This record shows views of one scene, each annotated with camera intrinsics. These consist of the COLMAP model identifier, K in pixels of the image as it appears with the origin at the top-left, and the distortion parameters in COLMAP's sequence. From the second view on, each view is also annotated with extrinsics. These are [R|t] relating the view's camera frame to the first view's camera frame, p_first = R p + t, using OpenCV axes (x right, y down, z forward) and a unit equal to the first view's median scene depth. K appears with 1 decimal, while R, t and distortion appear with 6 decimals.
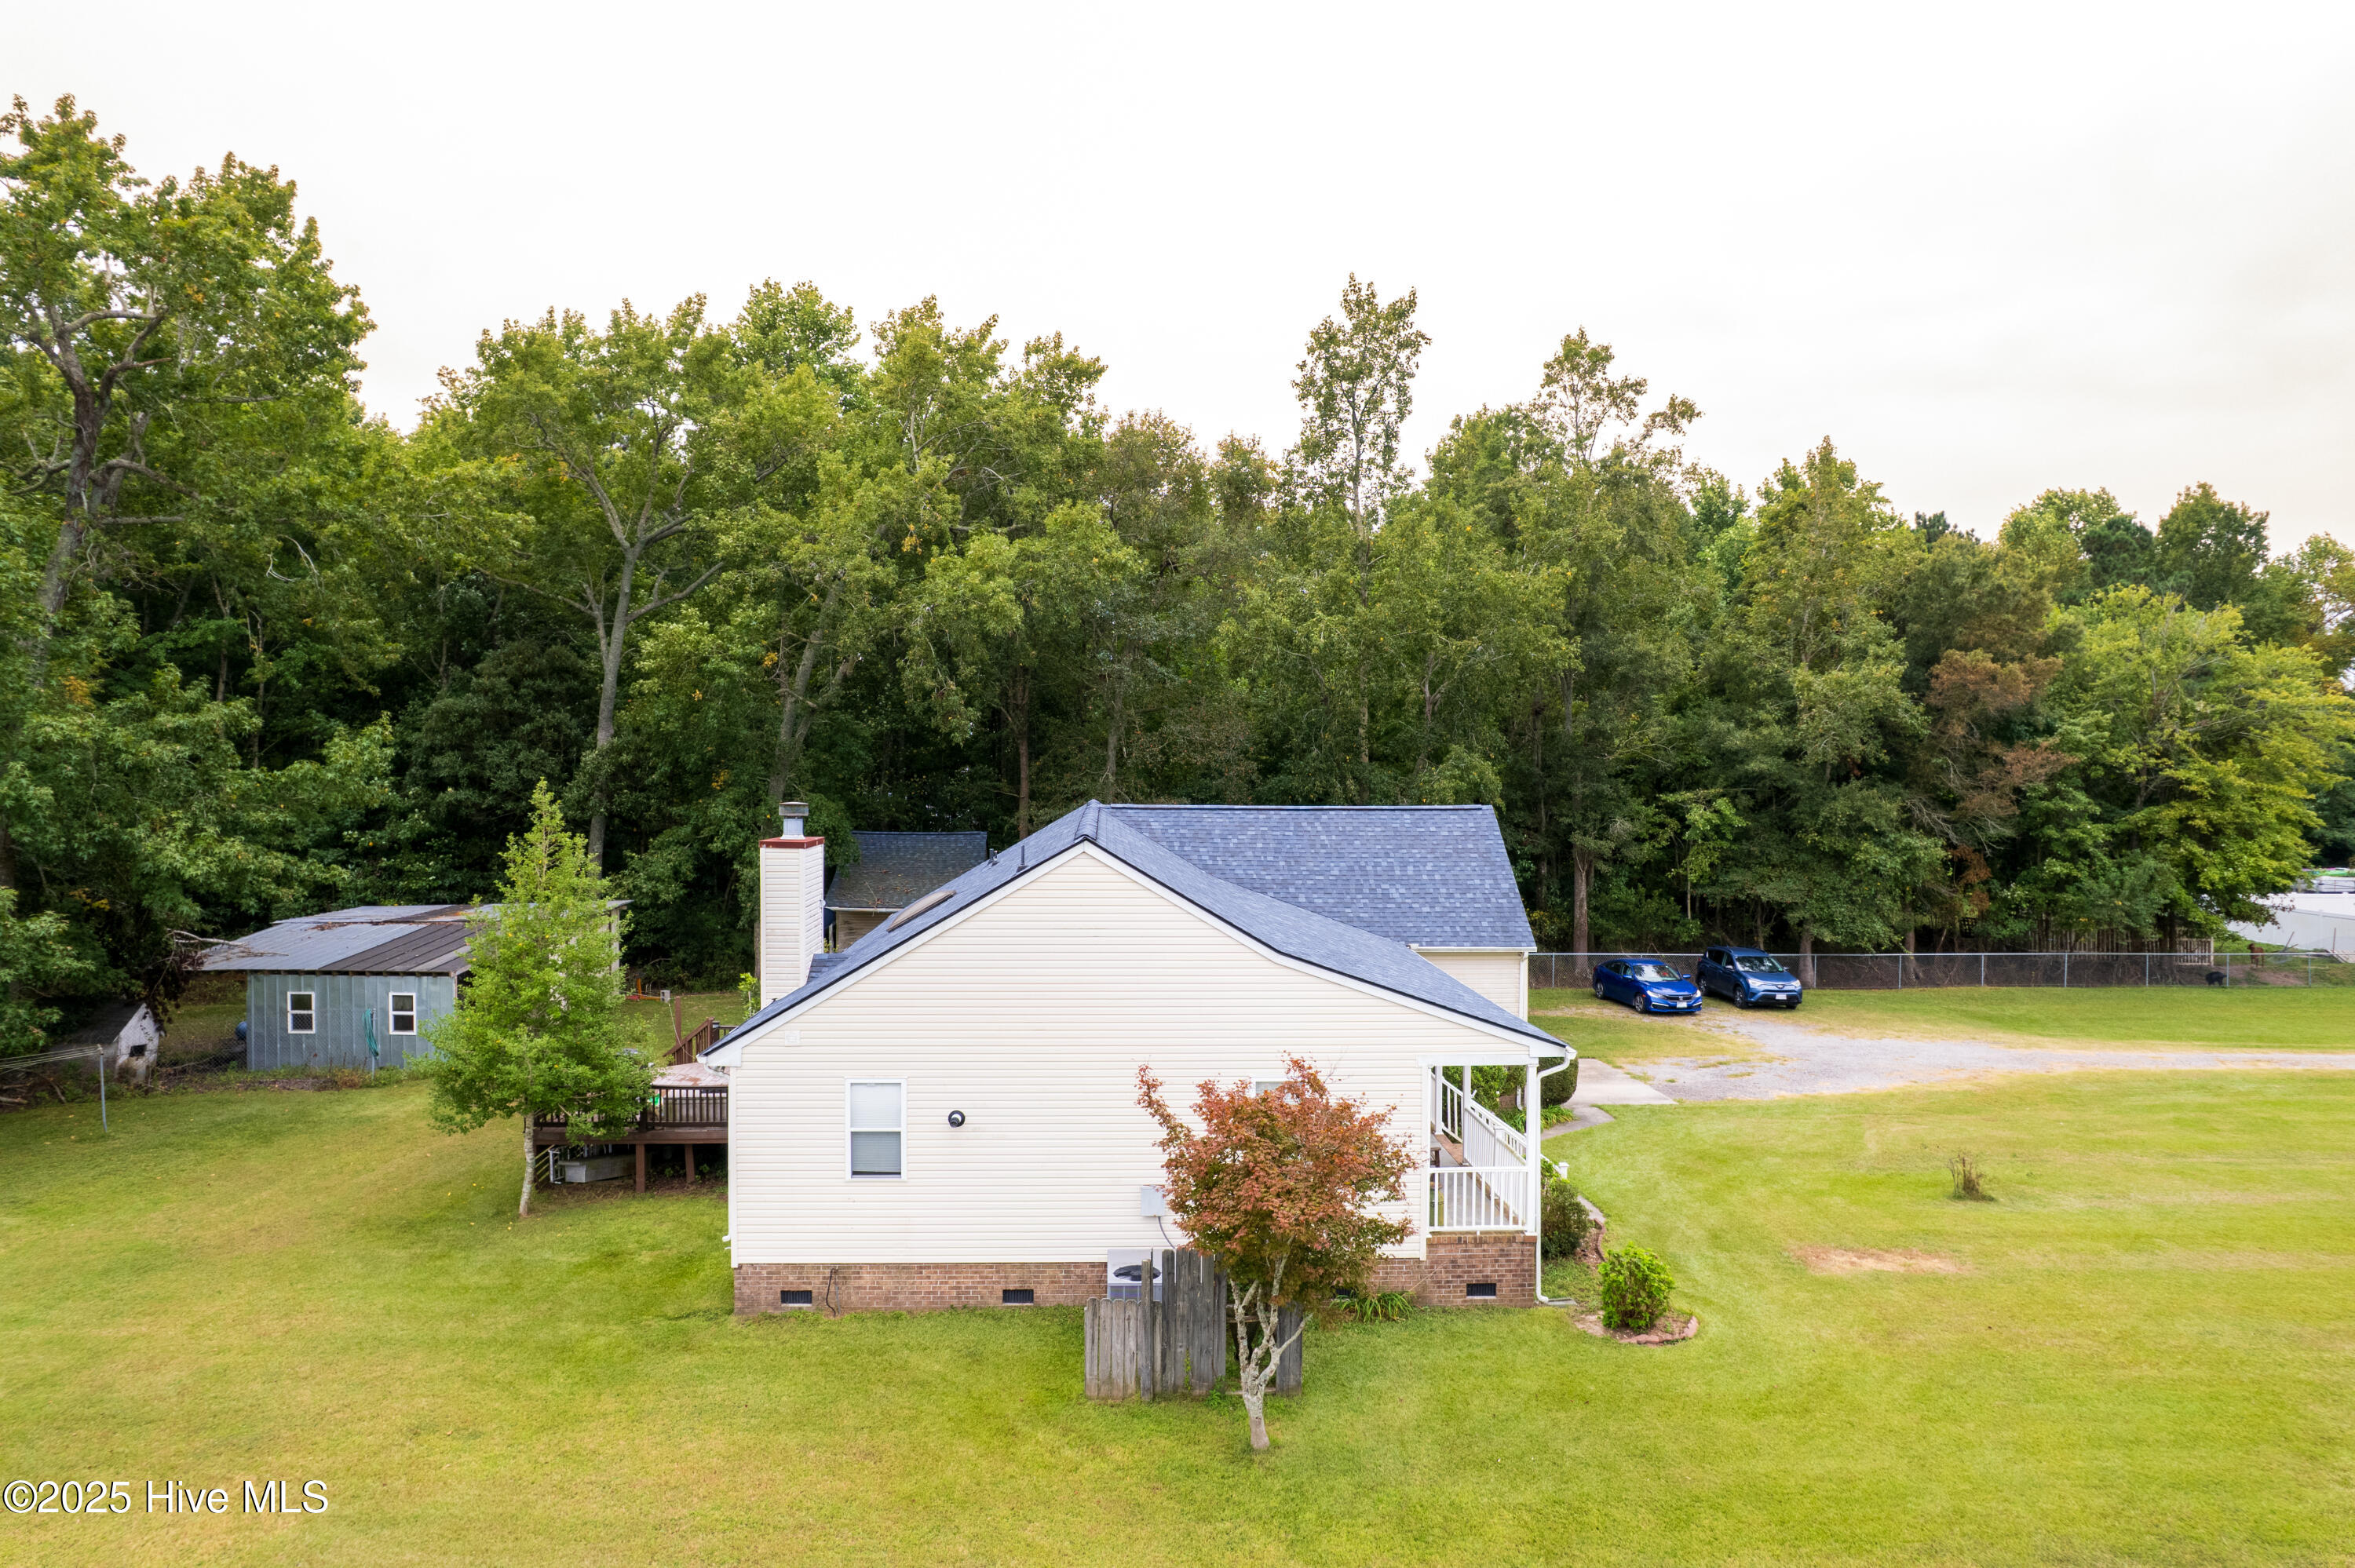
lens RADIAL K [[1497.7, 0, 1177.5], [0, 1497.7, 784.0], [0, 0, 1]] dist [-0.075612, 0.067306]
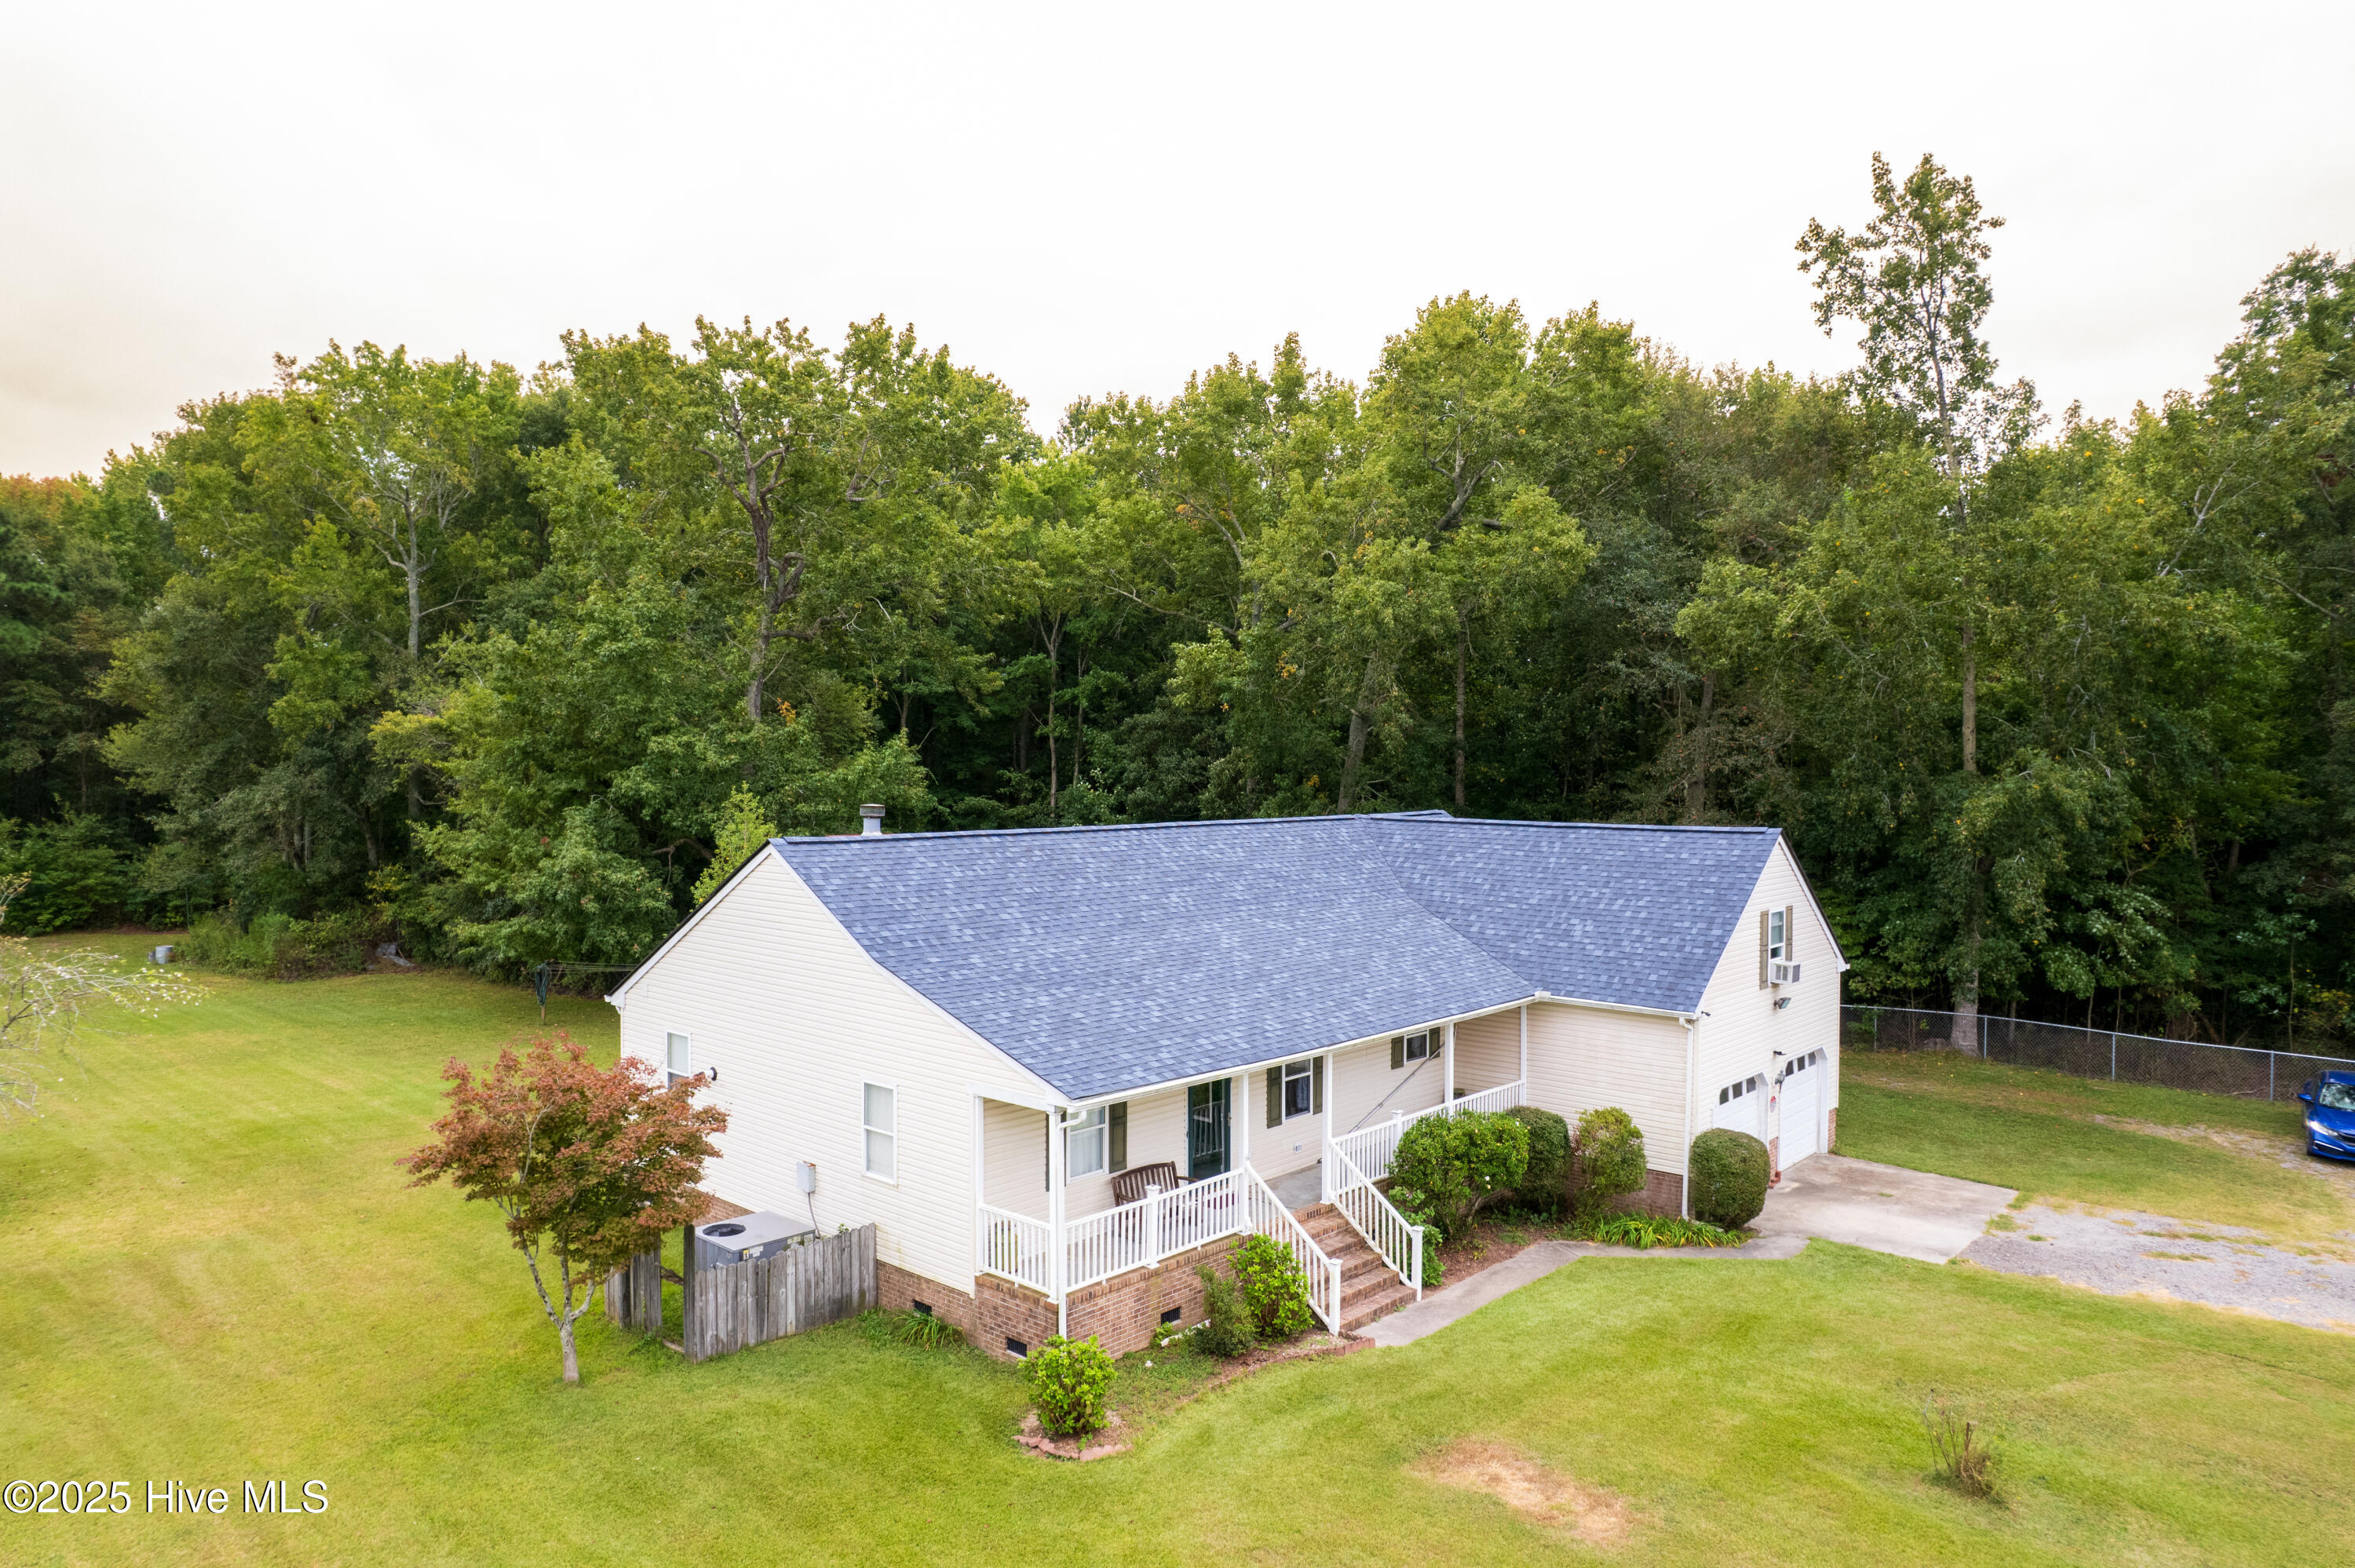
lens RADIAL K [[1501.1, 0, 1168.0], [0, 1501.1, 775.4], [0, 0, 1]] dist [-0.070752, 0.067628]
pose [[0.704300, 0.006732, -0.709871, 0.838607], [-0.010806, 0.999941, -0.001238, -0.014247], [0.709820, 0.008543, 0.704331, 0.369865]]
